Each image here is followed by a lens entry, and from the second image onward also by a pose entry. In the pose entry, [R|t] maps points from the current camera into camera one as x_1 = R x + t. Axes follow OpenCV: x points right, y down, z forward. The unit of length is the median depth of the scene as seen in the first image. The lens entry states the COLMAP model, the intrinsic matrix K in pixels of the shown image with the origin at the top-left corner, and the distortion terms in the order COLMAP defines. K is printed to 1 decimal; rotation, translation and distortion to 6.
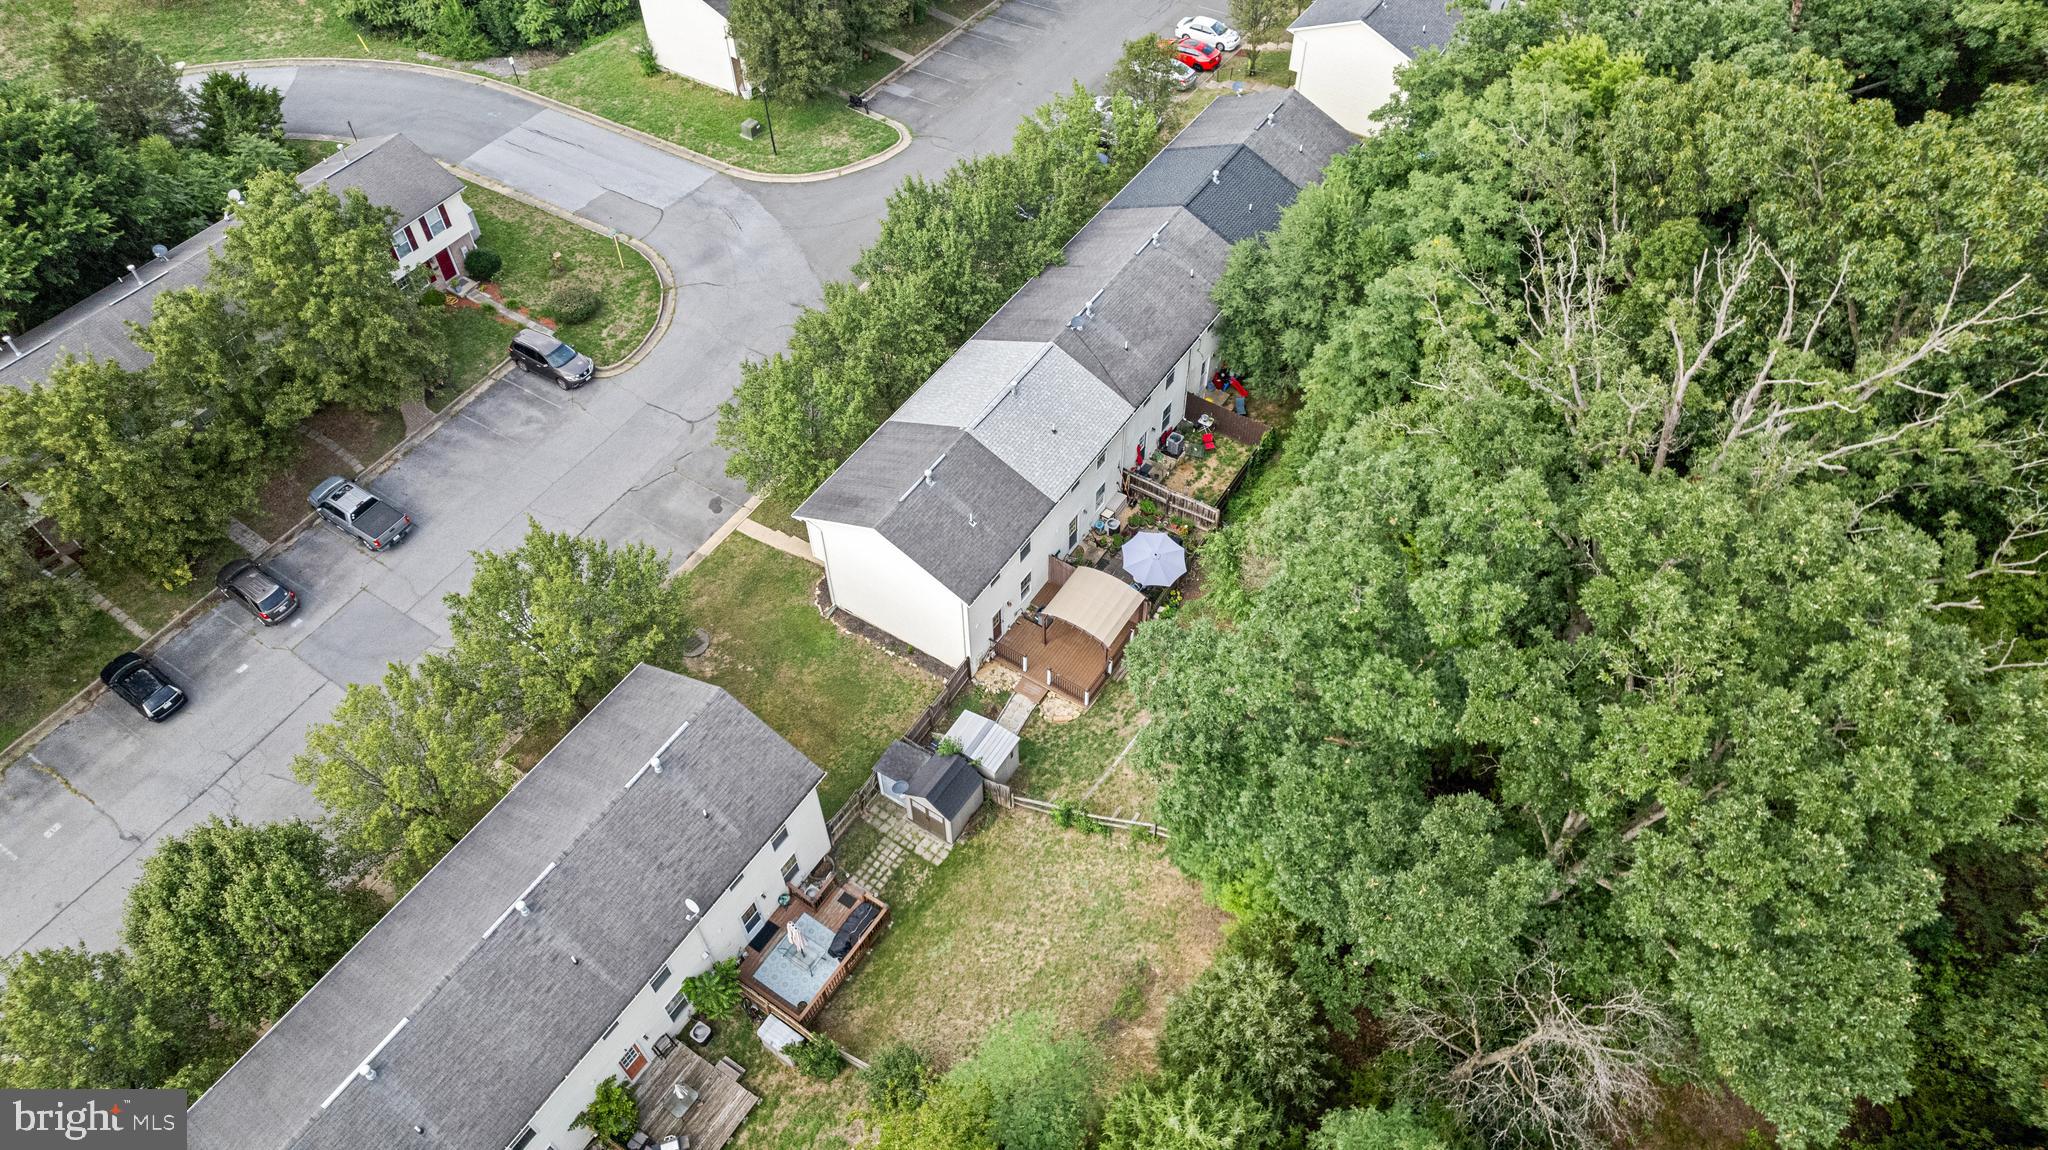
lens RADIAL K [[1311.3, 0, 1026.5], [0, 1311.3, 530.0], [0, 0, 1]] dist [-0.076364, 0.077491]
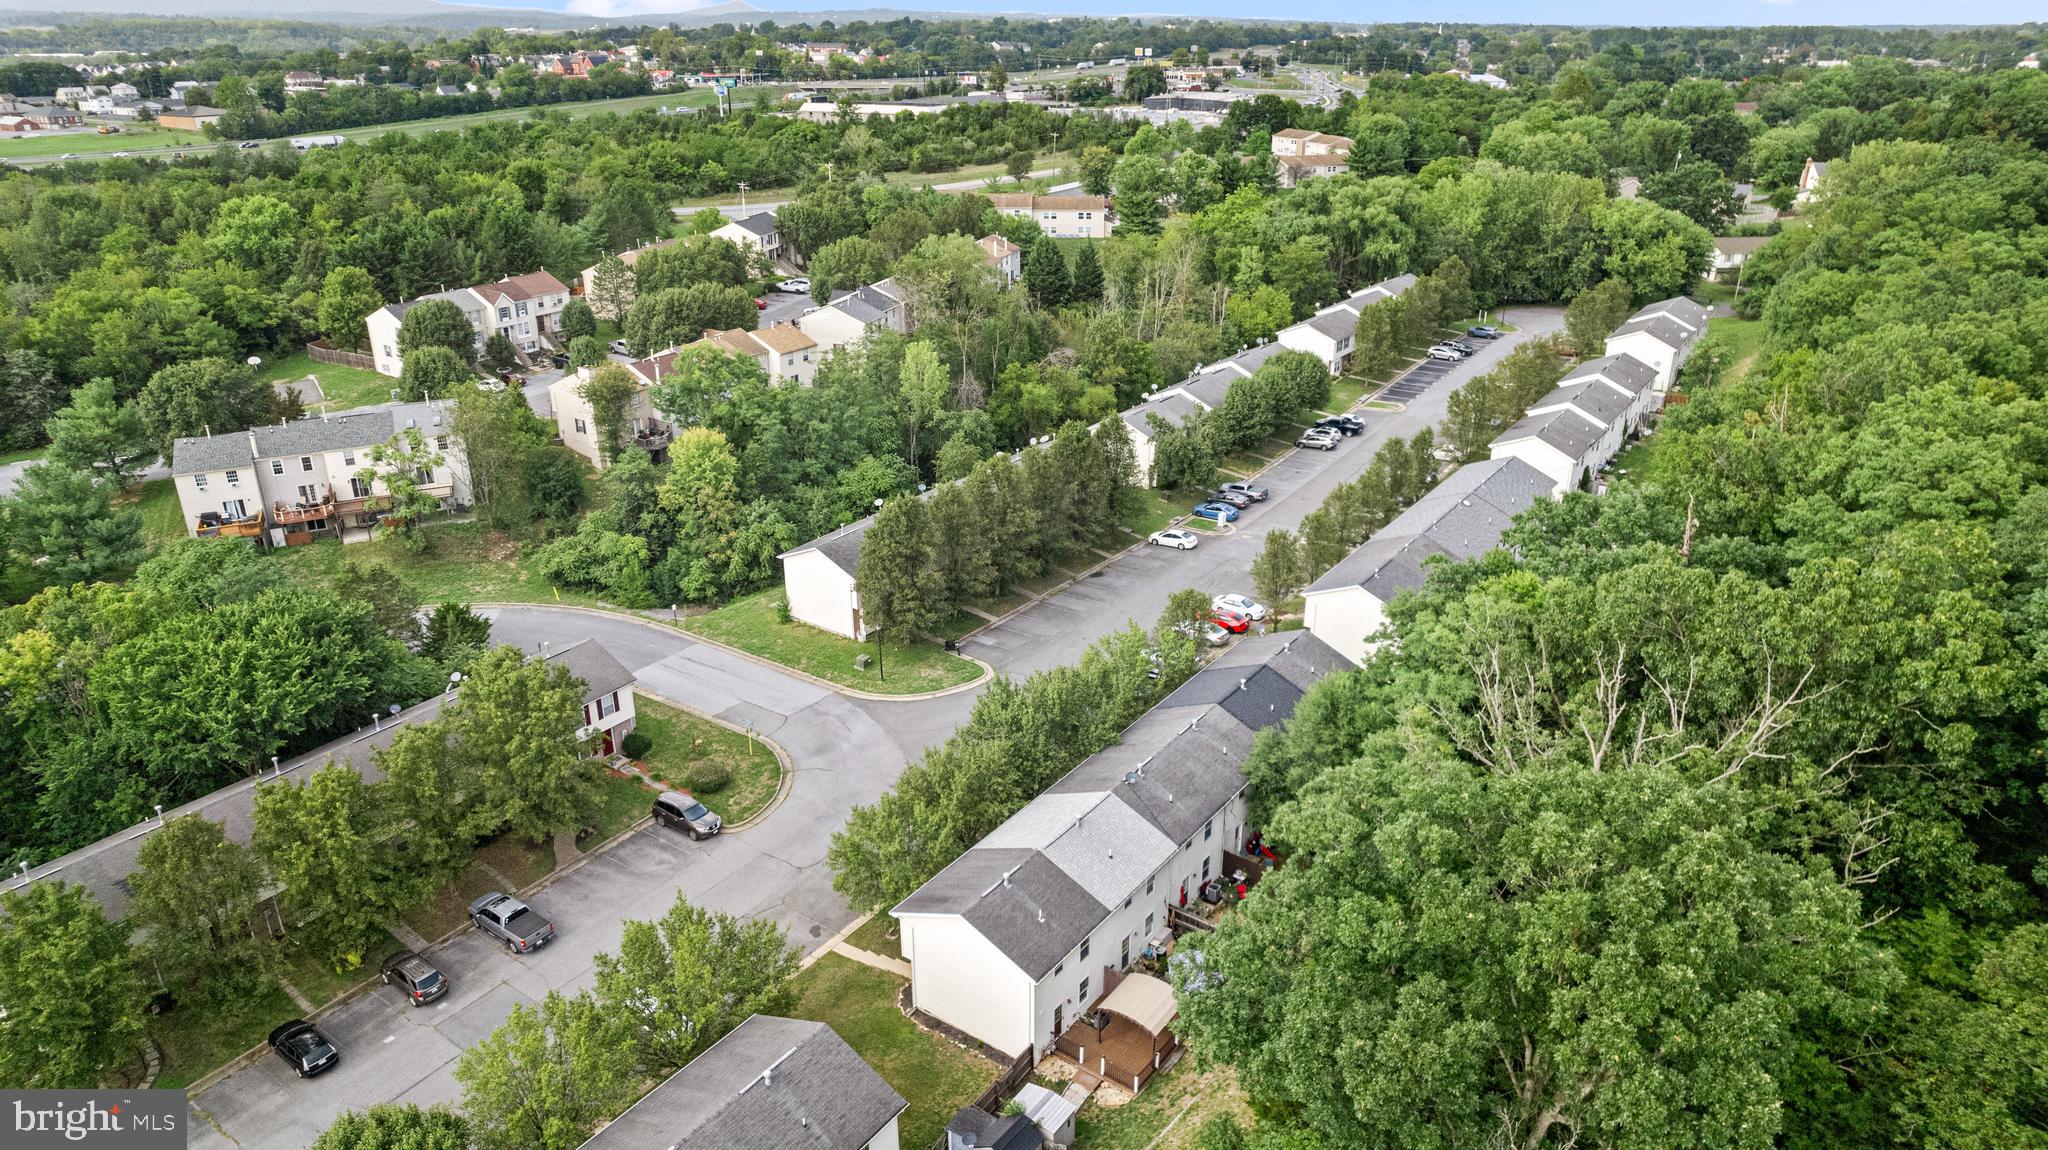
lens RADIAL K [[1311.3, 0, 1026.5], [0, 1311.3, 530.0], [0, 0, 1]] dist [-0.076364, 0.077491]
pose [[0.998625, 0.026030, -0.045513, -0.008629], [-0.044494, 0.879923, -0.473028, 0.210879], [0.027735, 0.474403, 0.879871, -0.182536]]
